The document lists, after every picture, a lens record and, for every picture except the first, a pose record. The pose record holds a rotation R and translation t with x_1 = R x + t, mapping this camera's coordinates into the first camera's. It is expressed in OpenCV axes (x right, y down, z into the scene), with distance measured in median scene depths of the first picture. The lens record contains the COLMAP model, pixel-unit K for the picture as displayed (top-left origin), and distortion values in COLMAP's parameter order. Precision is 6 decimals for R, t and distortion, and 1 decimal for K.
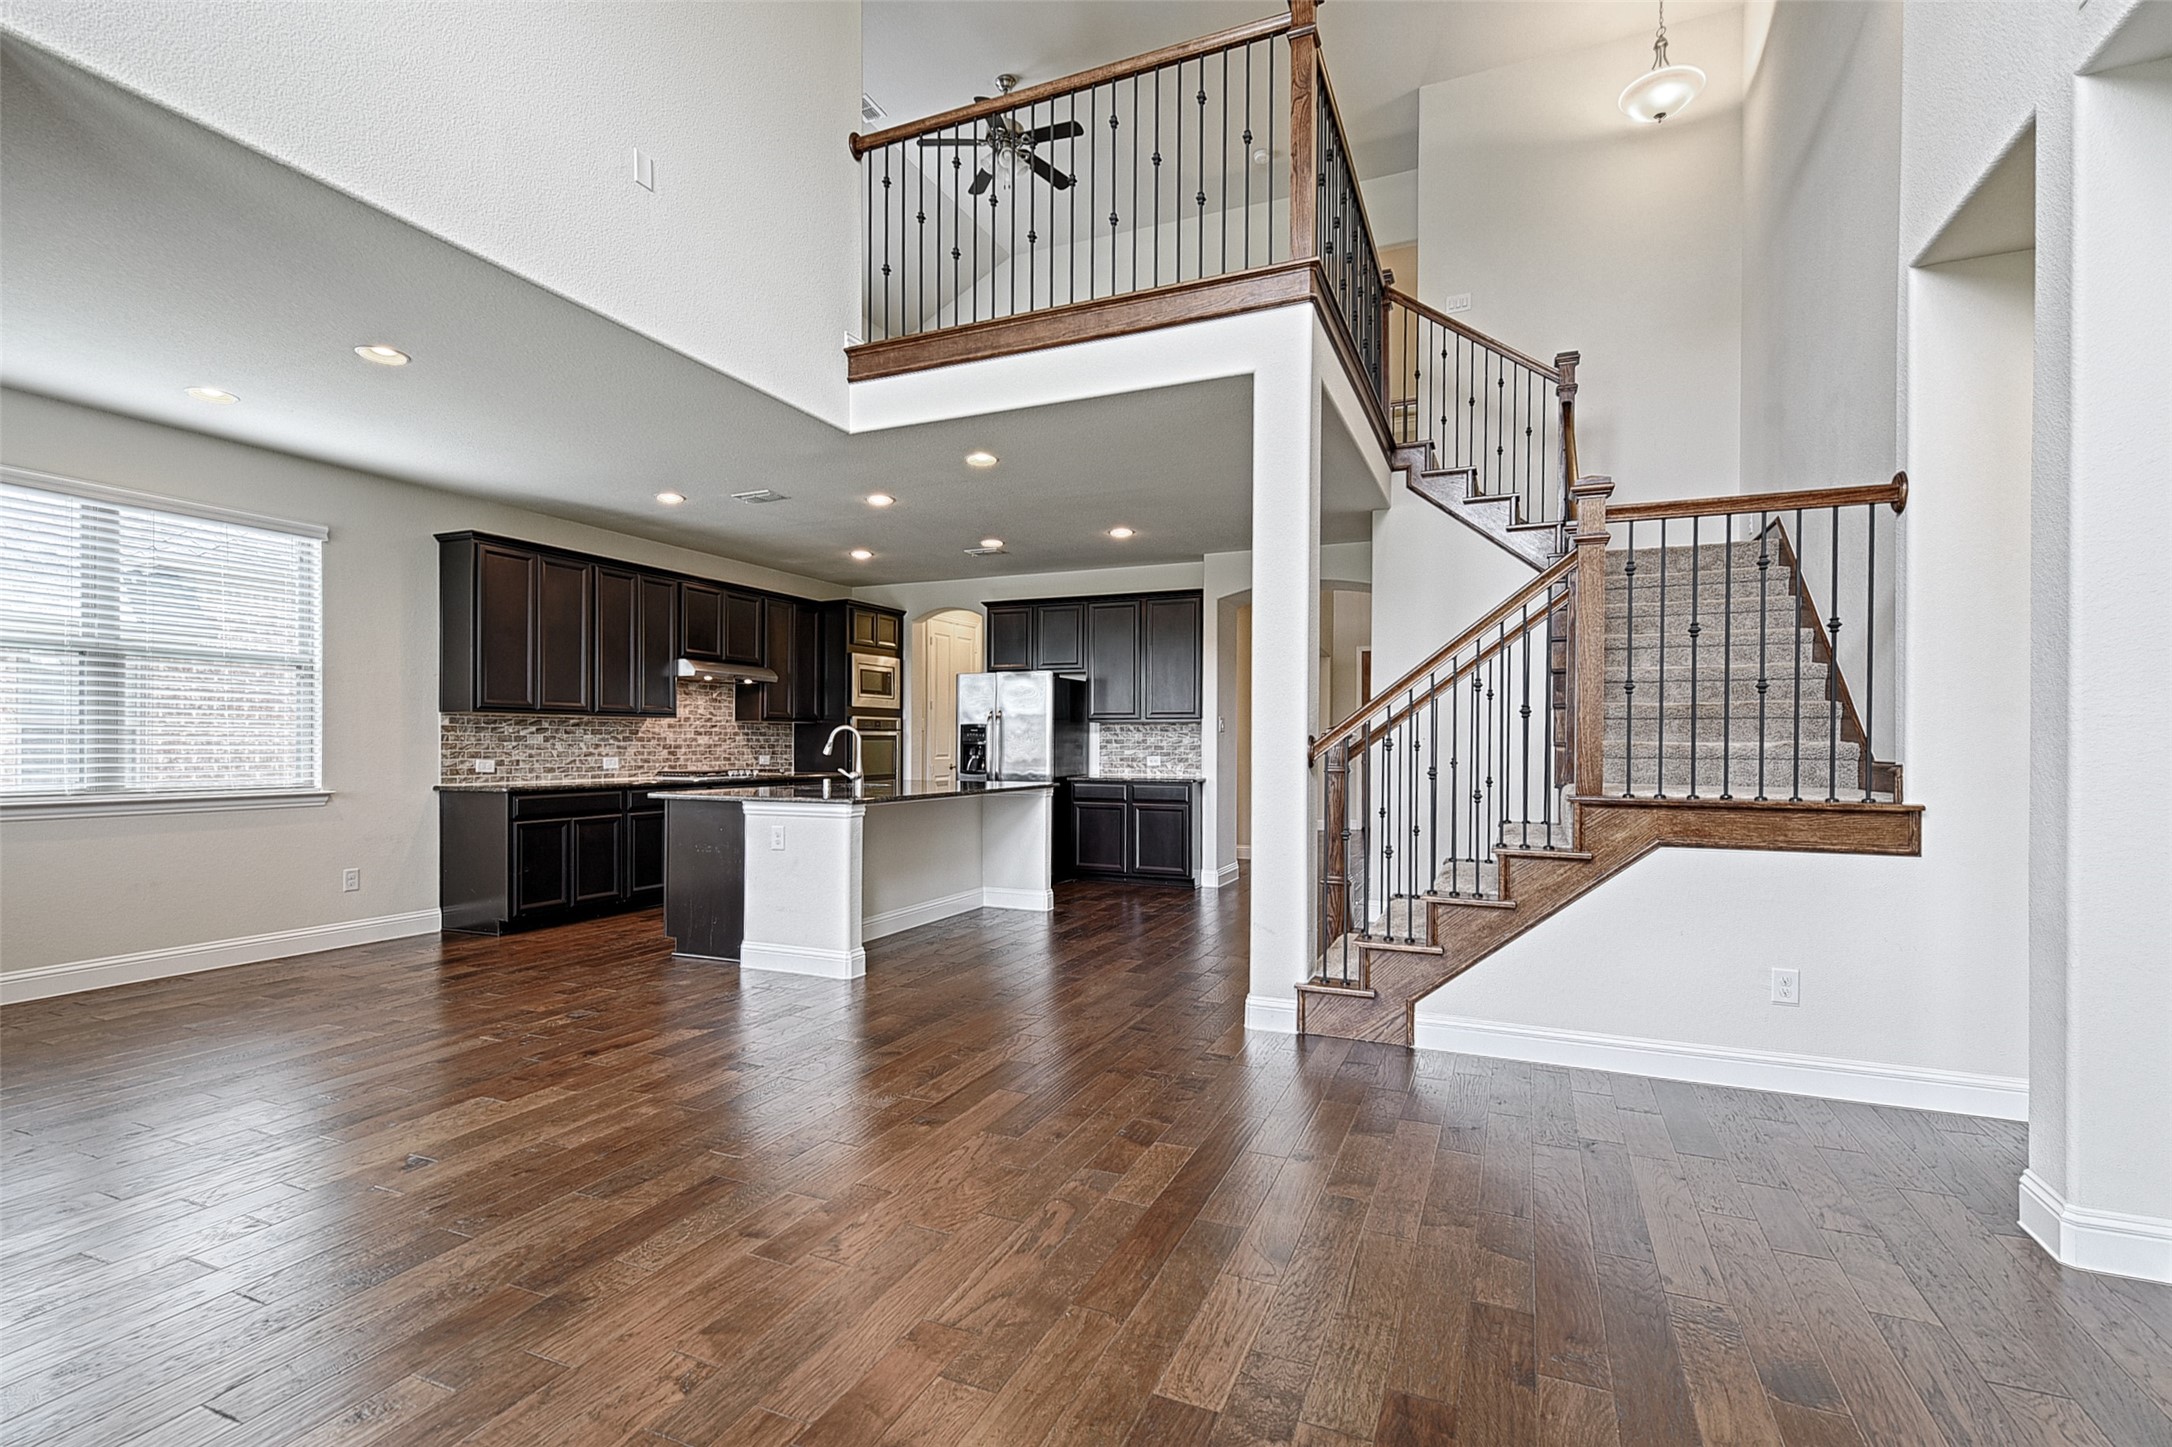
lens RADIAL K [[967.0, 0, 1072.5], [0, 967.0, 749.8], [0, 0, 1]] dist [0.013717, -0.002244]
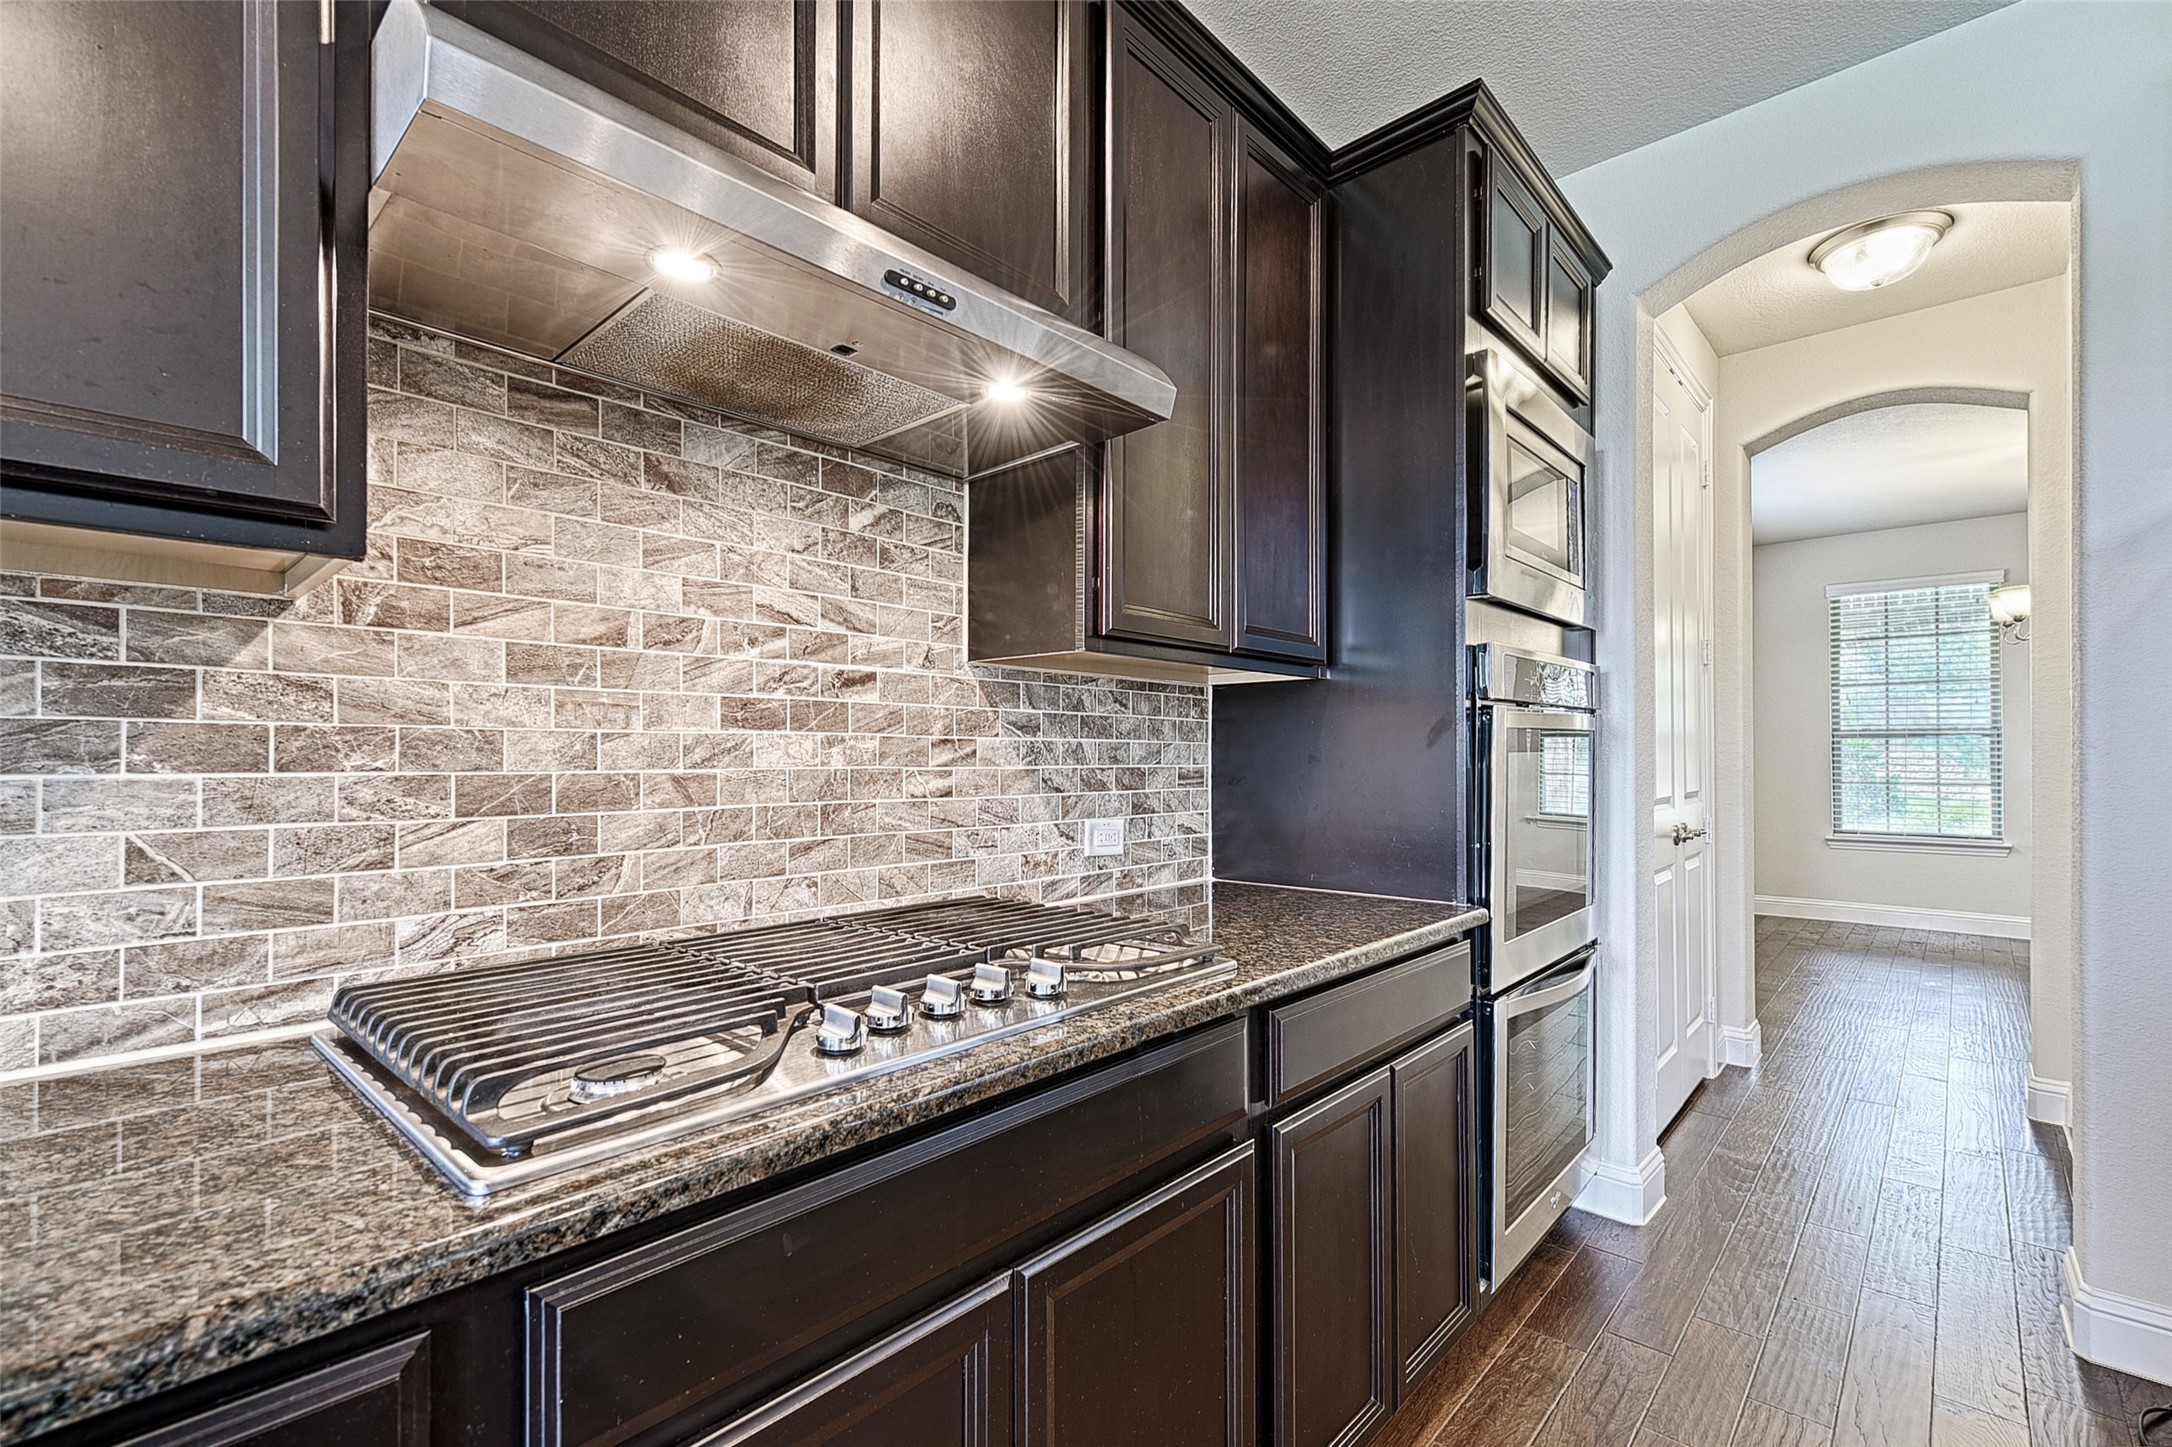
lens RADIAL K [[967.0, 0, 1108.7], [0, 967.0, 752.2], [0, 0, 1]] dist [0.013717, -0.002244]
pose [[0.955387, -0.003511, -0.295336, -0.264976], [0.000780, 0.999956, -0.009364, -0.008292], [0.295356, 0.008716, 0.955348, 0.831193]]
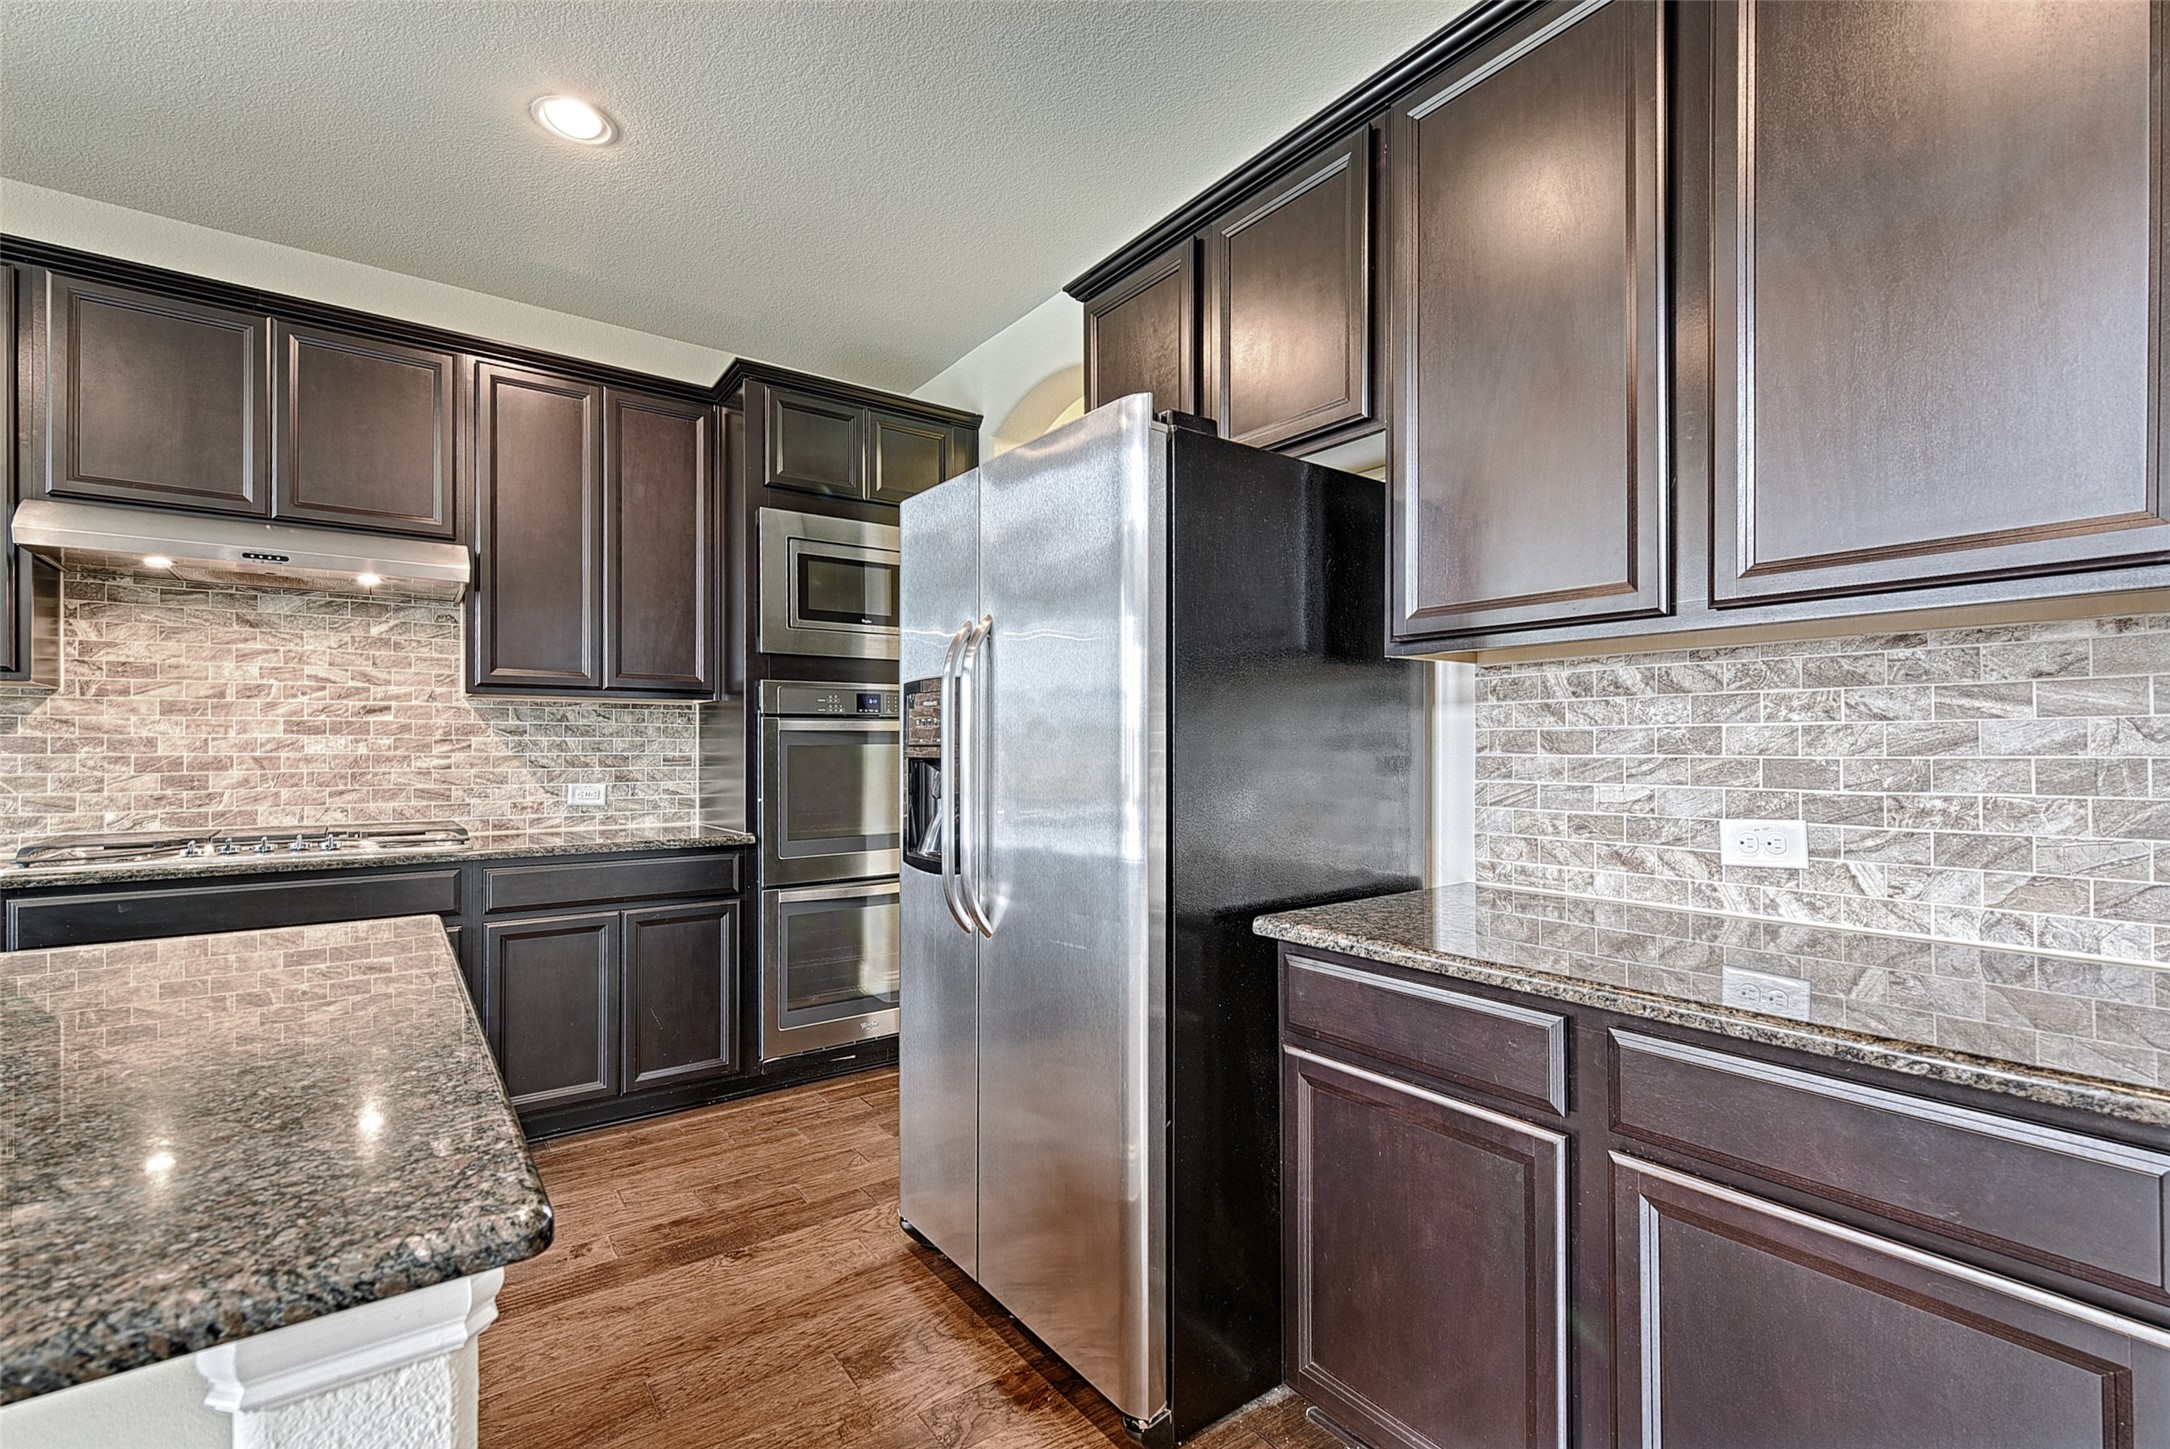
lens RADIAL K [[966.1, 0, 1088.6], [0, 966.1, 737.9], [0, 0, 1]] dist [0.013717, -0.002244]
pose [[0.873456, -0.009201, -0.486817, 0.063905], [0.001364, 0.999864, -0.016451, -0.006504], [0.486902, 0.013705, 0.873349, 0.801193]]
